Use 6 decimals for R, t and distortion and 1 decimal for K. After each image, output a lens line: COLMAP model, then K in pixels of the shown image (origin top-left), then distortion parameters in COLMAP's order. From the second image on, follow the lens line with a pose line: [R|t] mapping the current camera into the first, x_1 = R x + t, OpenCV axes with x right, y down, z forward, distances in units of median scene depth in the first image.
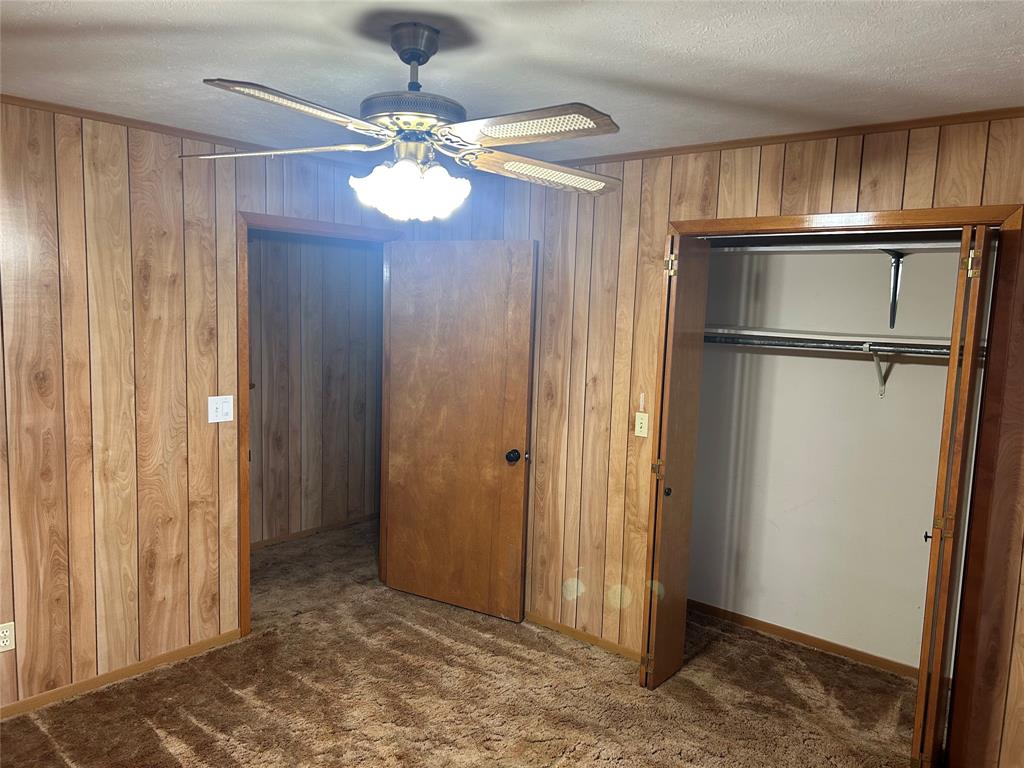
lens RADIAL K [[770.7, 0, 514.1], [0, 770.7, 391.9], [0, 0, 1]] dist [0.045147, -0.047756]
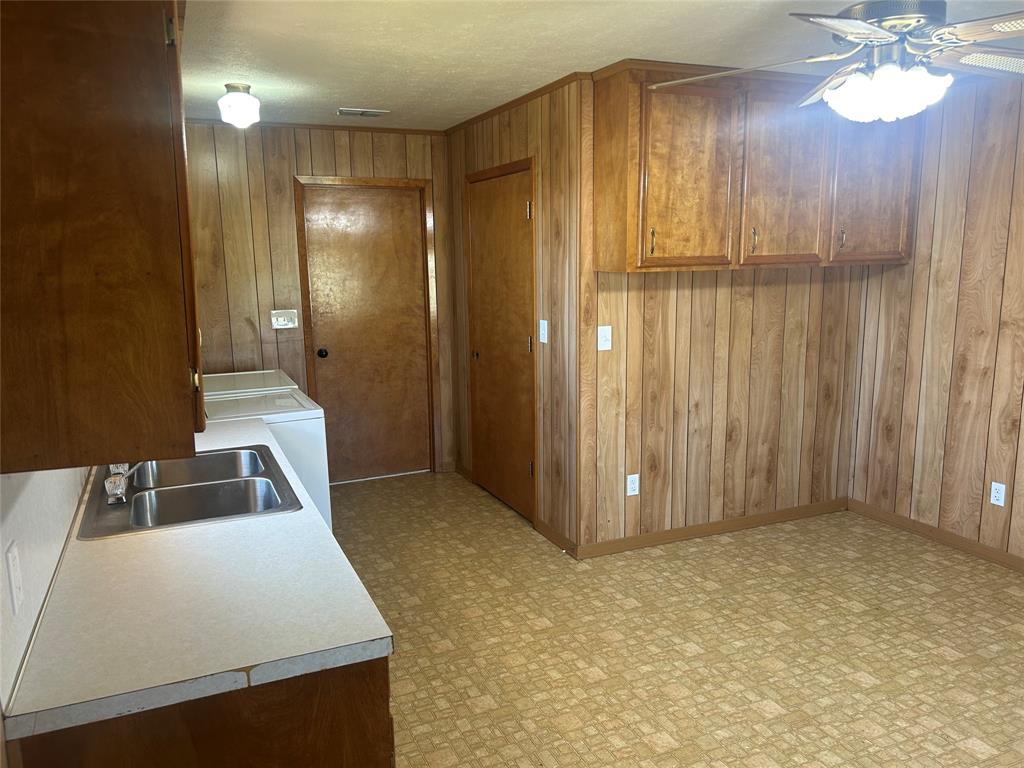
lens RADIAL K [[770.7, 0, 508.5], [0, 770.7, 386.7], [0, 0, 1]] dist [0.045147, -0.047756]
pose [[-0.448621, 0.129282, -0.884322, 0.910132], [-0.096208, 0.976746, 0.191601, -0.279167], [0.888529, 0.171035, -0.425750, 0.877725]]
